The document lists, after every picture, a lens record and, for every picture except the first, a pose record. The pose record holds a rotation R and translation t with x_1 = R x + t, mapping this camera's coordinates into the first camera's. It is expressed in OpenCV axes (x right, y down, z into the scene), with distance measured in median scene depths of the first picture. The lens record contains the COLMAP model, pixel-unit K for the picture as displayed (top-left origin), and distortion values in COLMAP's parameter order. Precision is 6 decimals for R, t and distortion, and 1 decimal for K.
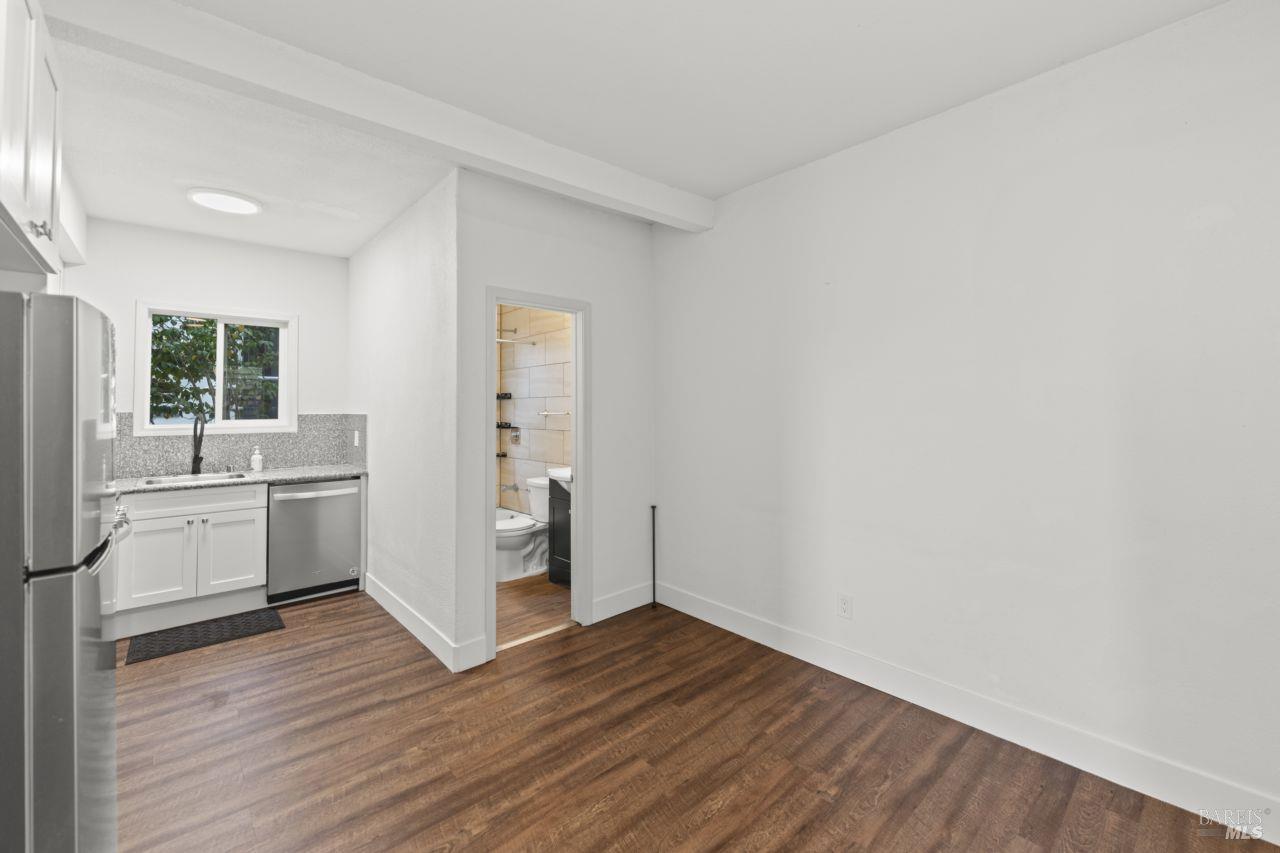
lens RADIAL K [[525.6, 0, 637.6], [0, 525.6, 404.6], [0, 0, 1]] dist [-0.001127, -0.000010]
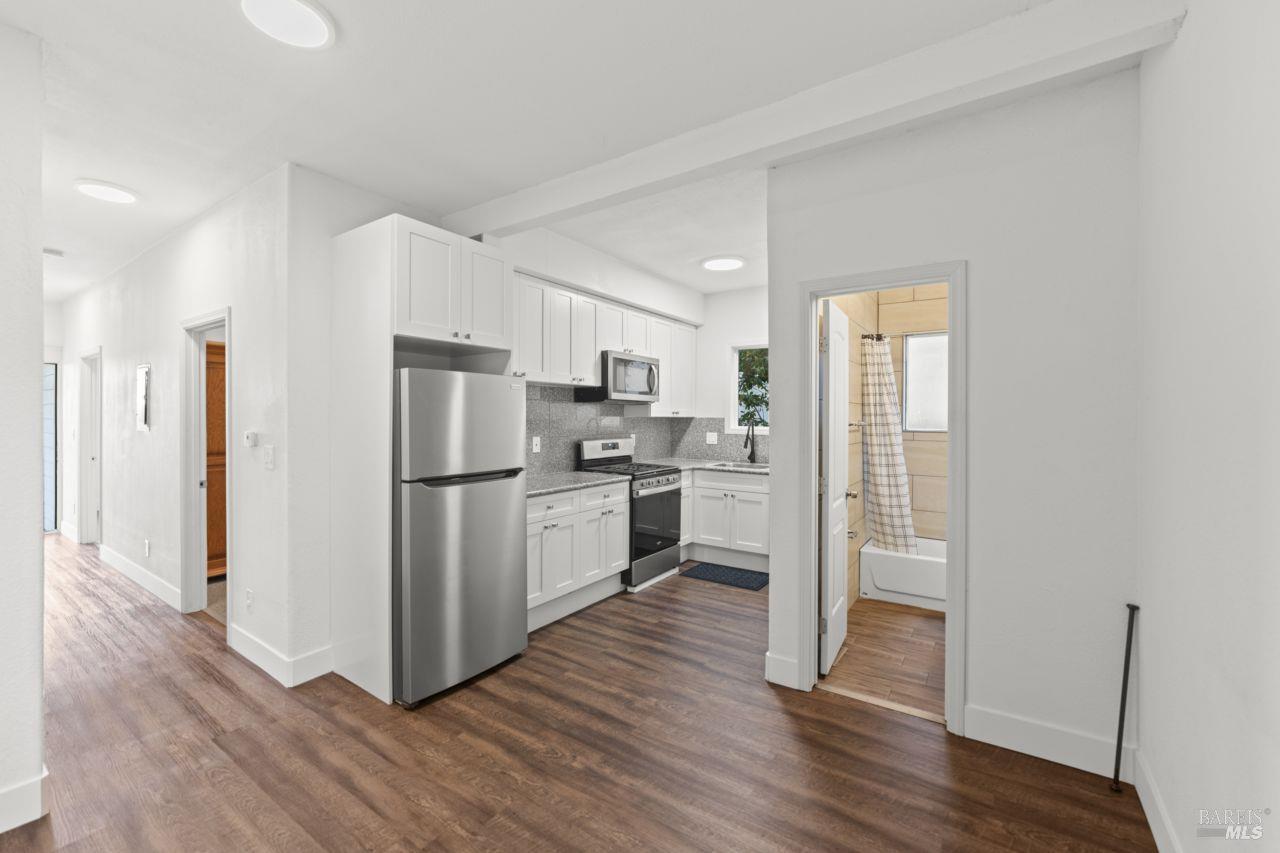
lens RADIAL K [[534.0, 0, 677.0], [0, 534.0, 417.6], [0, 0, 1]] dist [-0.001534, -0.000248]
pose [[0.241737, 0.002451, -0.970339, 0.570772], [0.006092, 0.999973, 0.004044, 0.006775], [0.970323, -0.006888, 0.241716, 0.568401]]
